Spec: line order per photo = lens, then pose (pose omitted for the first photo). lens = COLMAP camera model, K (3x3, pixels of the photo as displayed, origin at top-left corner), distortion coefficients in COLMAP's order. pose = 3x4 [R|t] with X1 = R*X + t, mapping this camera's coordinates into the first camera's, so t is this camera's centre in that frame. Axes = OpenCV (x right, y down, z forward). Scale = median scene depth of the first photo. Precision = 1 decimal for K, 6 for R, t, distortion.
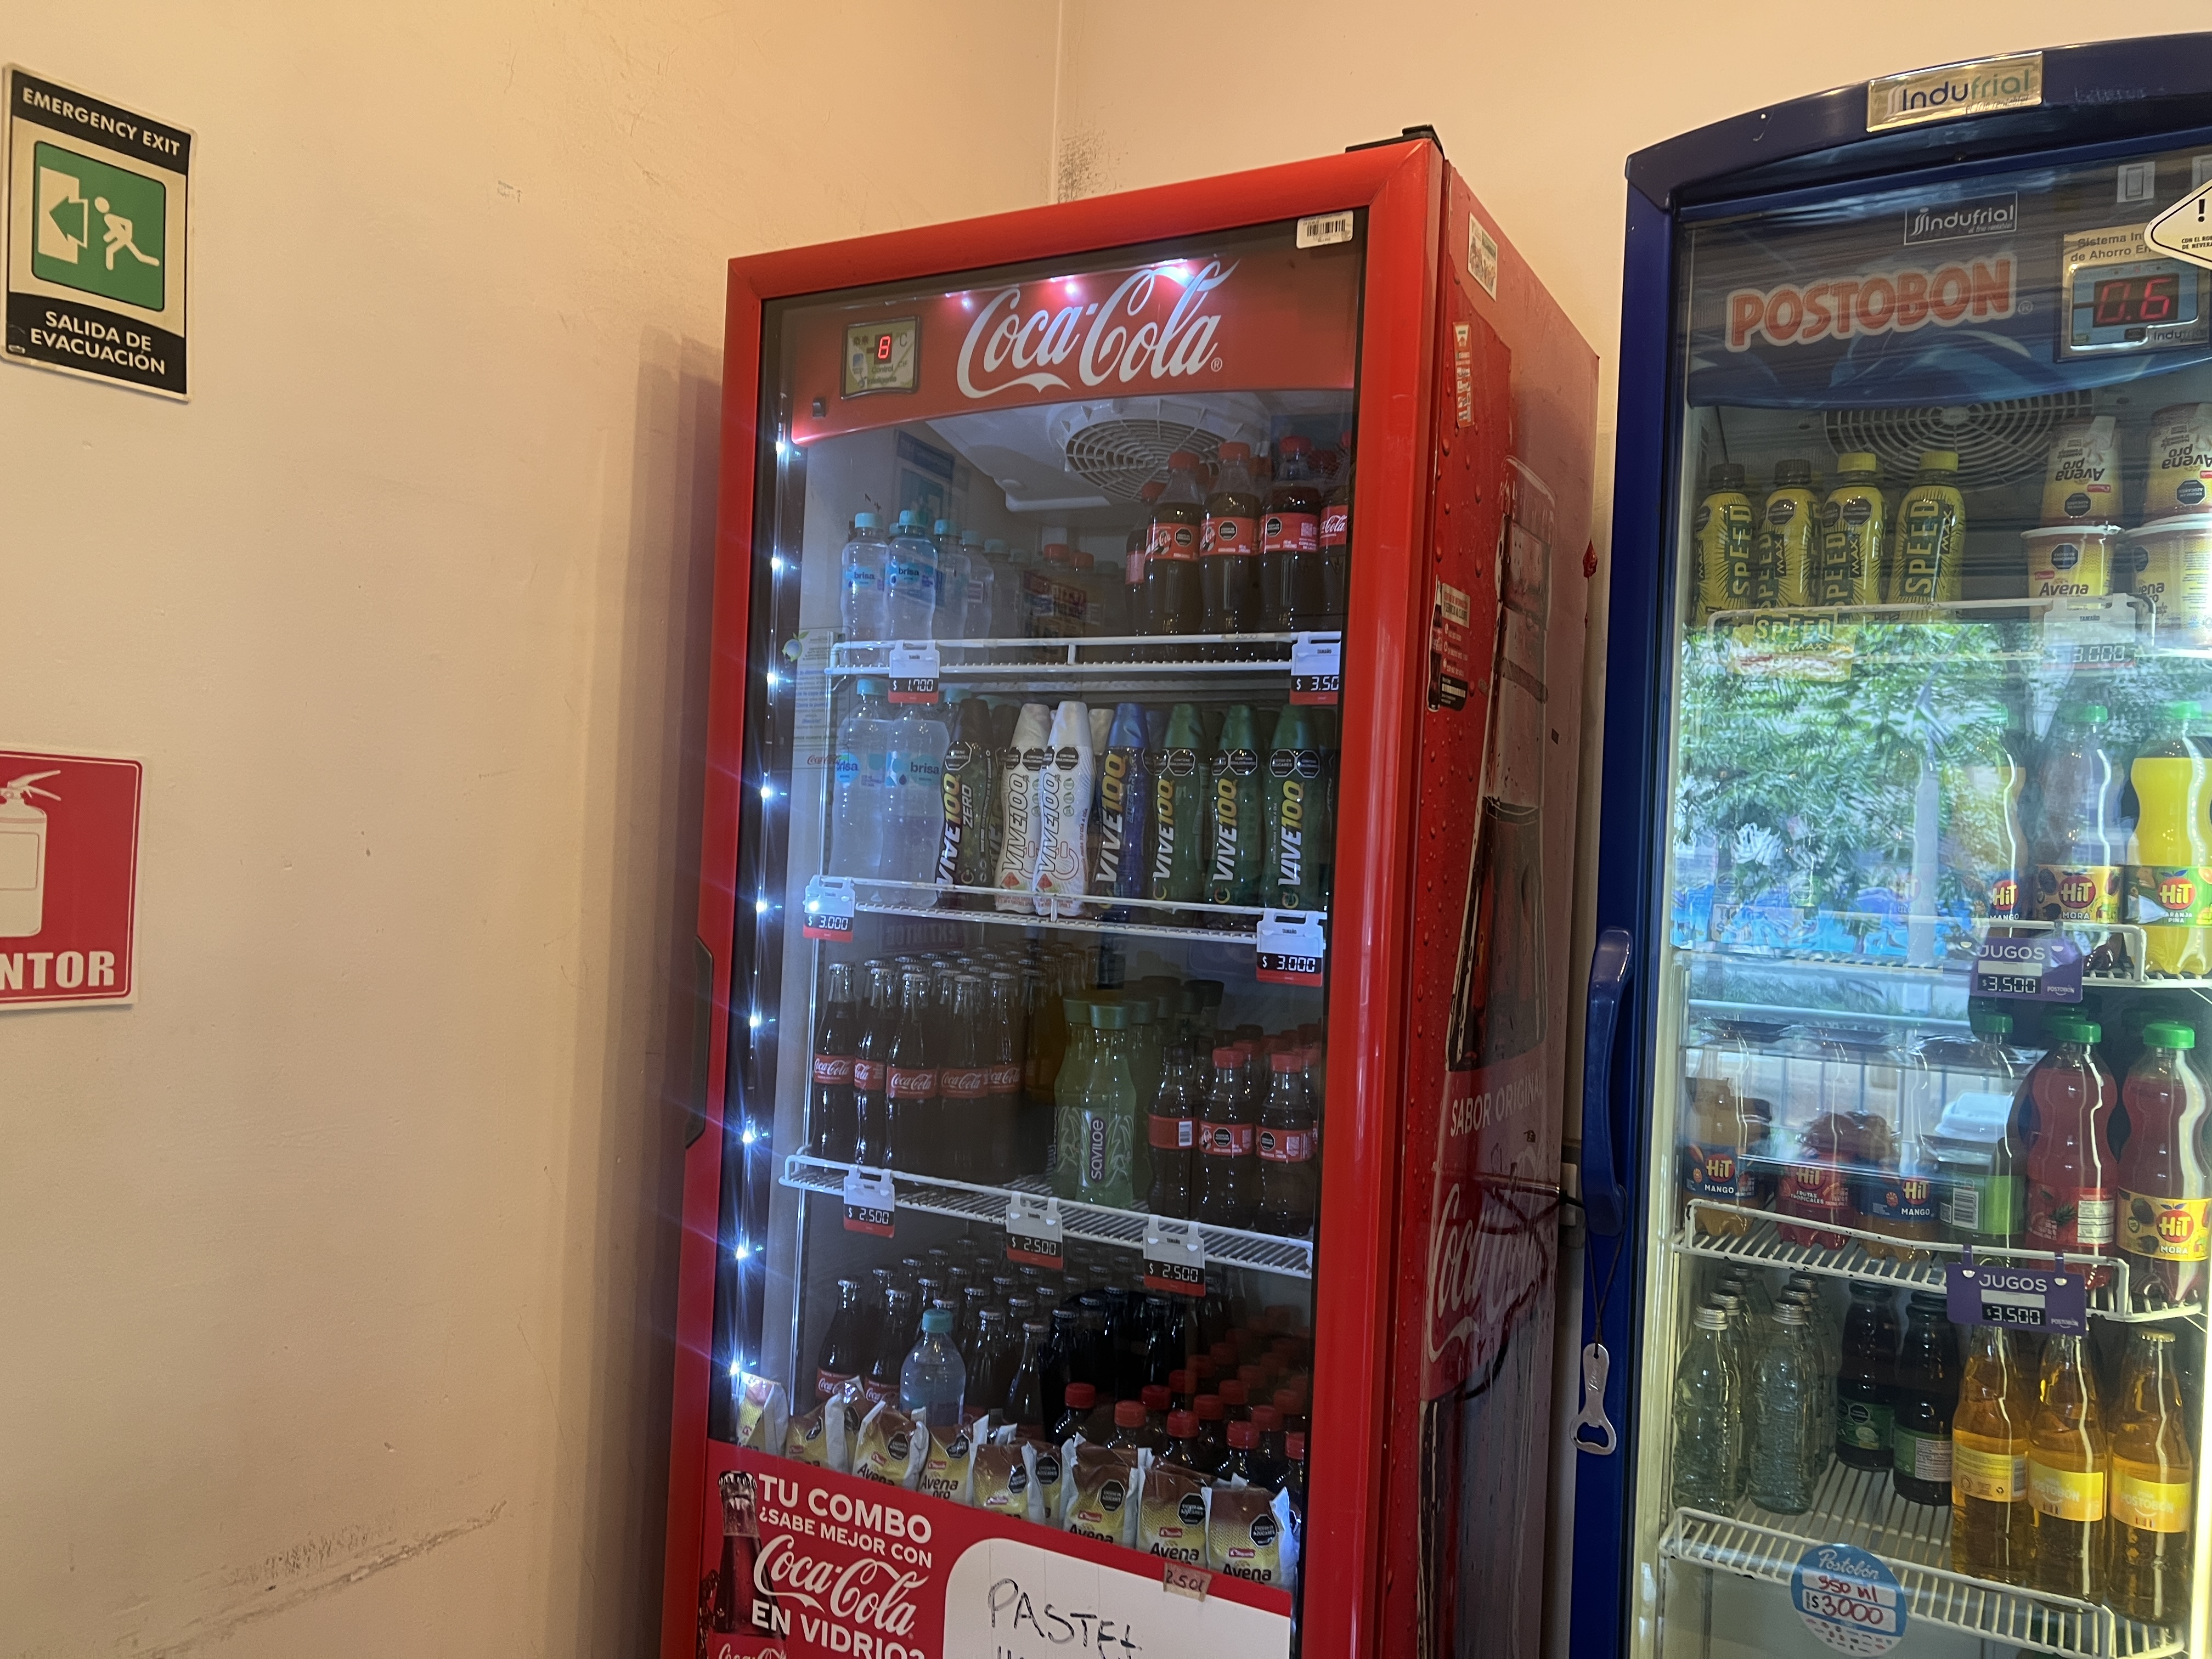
lens RADIAL K [[1662.2, 0, 1096.9], [0, 1662.2, 848.8], [0, 0, 1]] dist [0.065725, -0.080312]
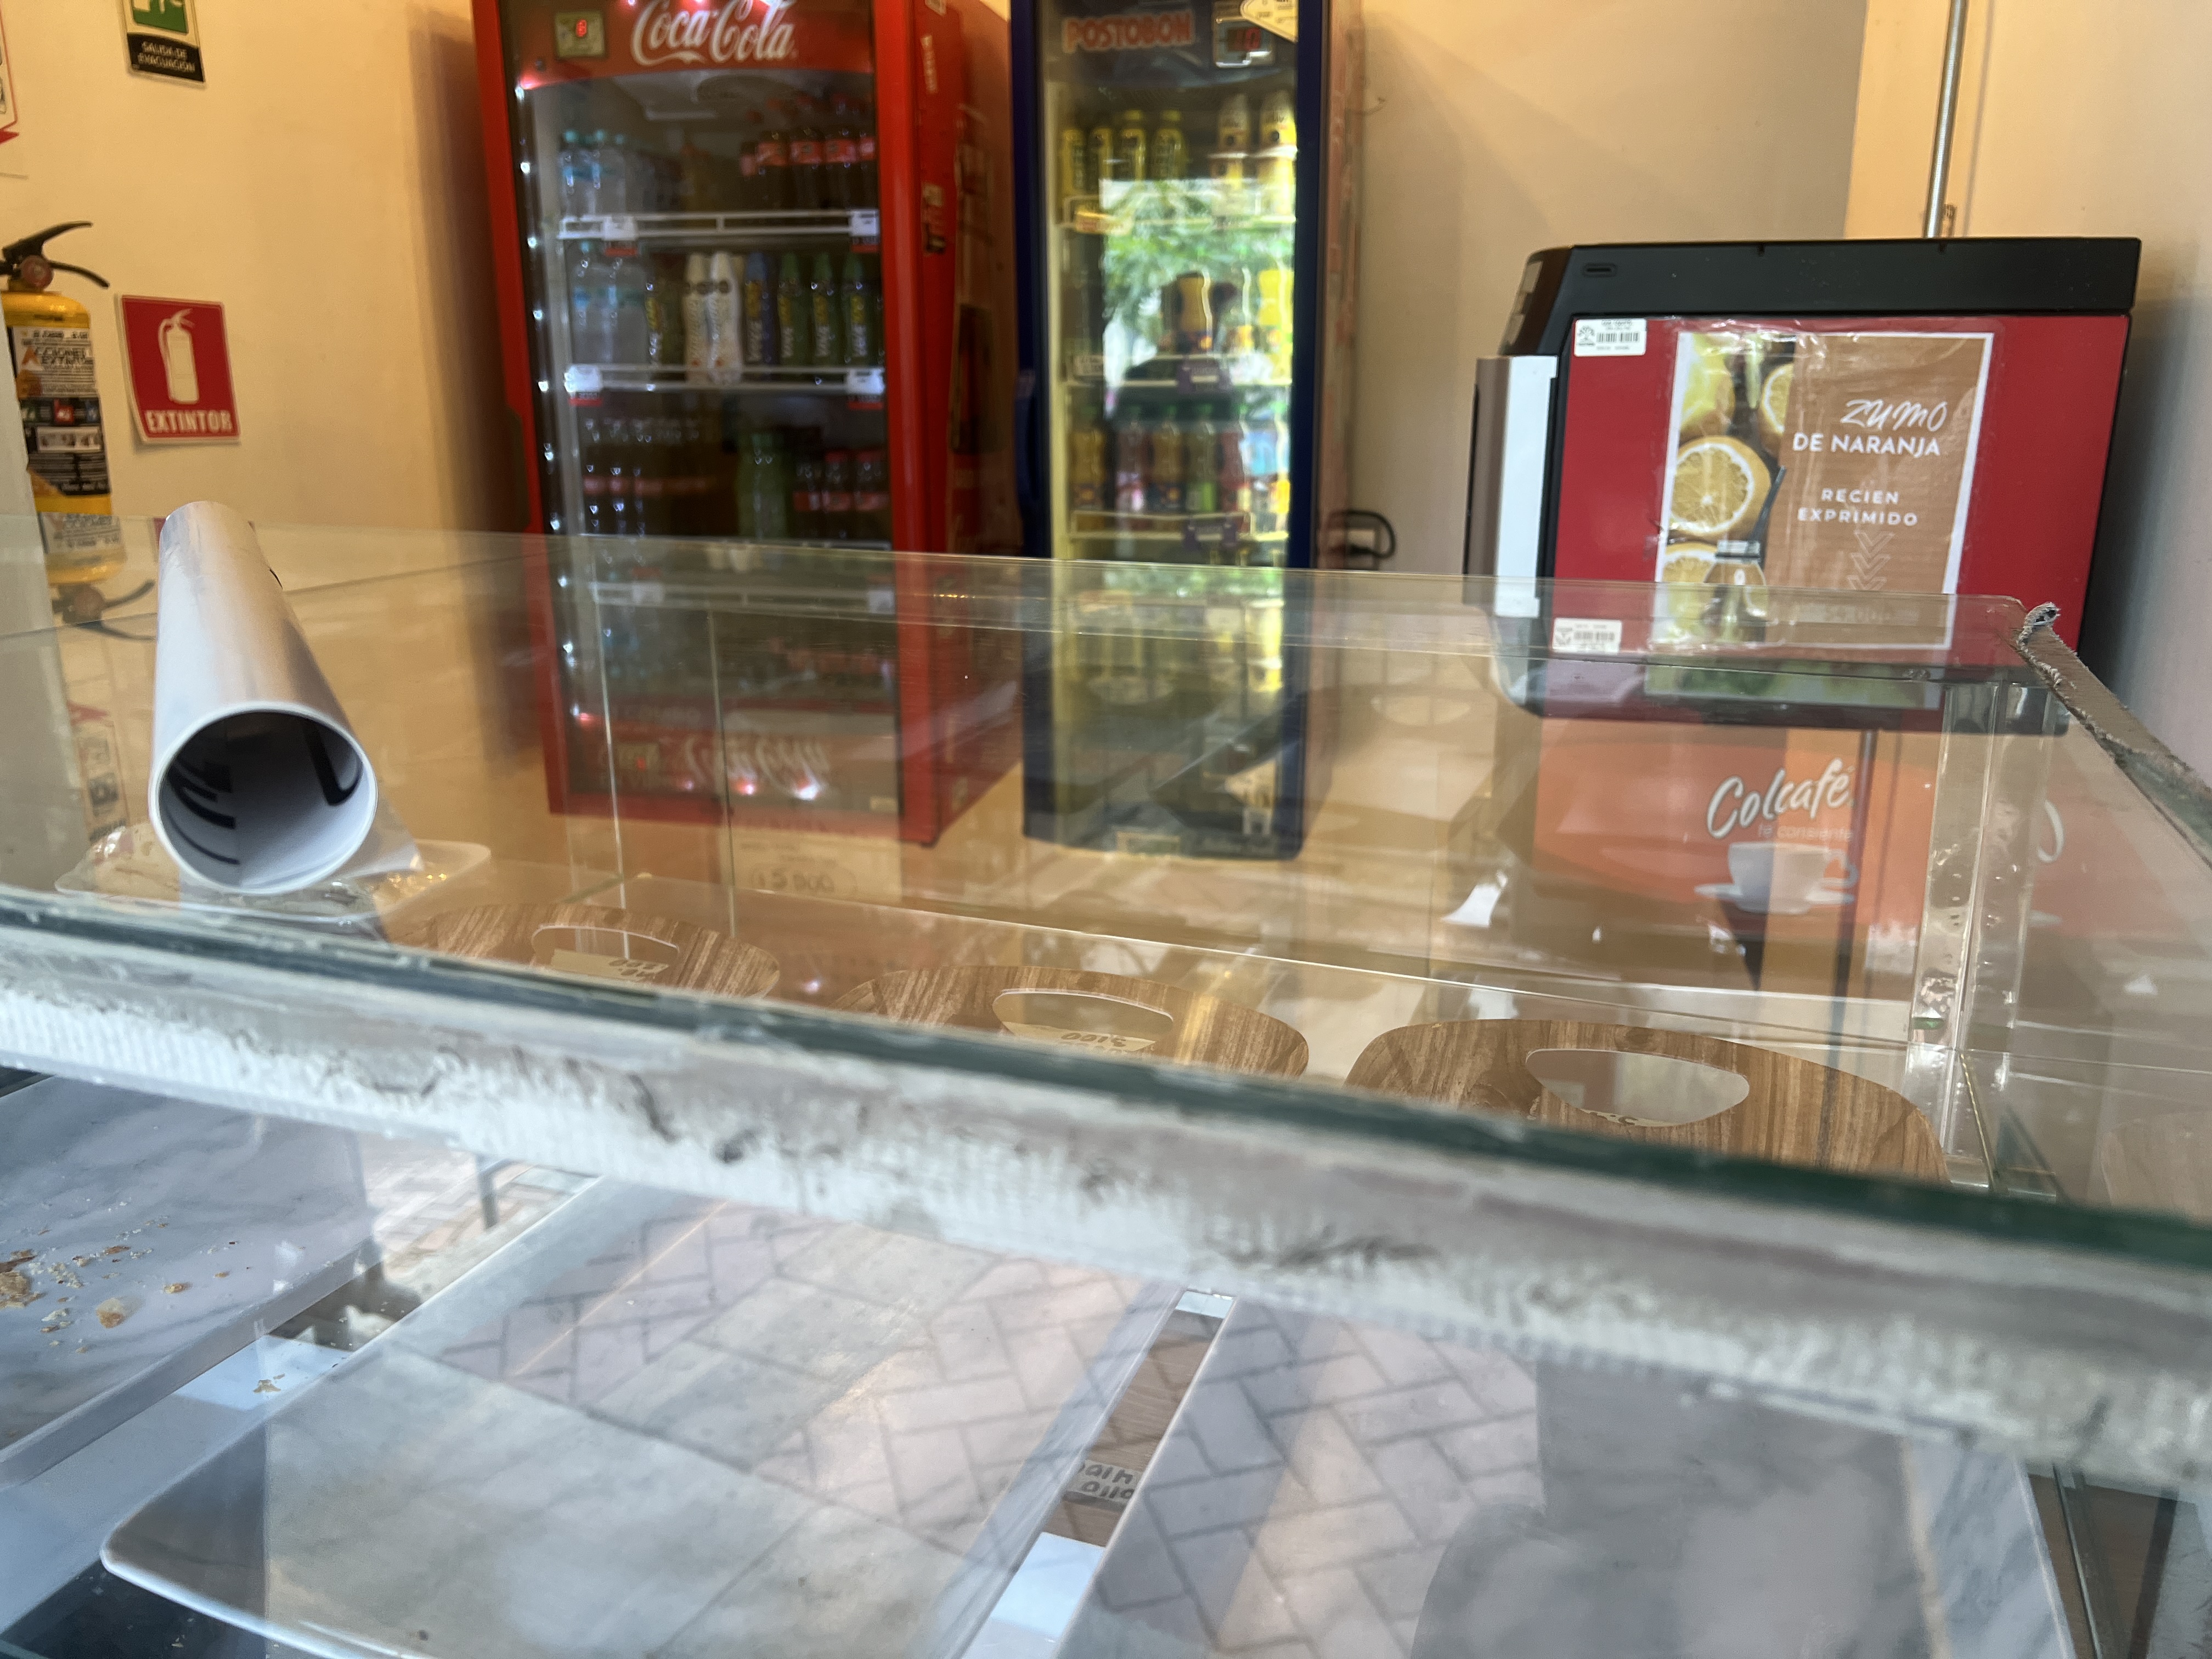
lens RADIAL K [[1662.2, 0, 1126.3], [0, 1662.2, 834.4], [0, 0, 1]] dist [0.065725, -0.080312]
pose [[0.956150, -0.119694, 0.267302, -0.163535], [0.046539, 0.963173, 0.264826, 0.054888], [-0.289156, -0.240773, 0.926508, -0.944616]]
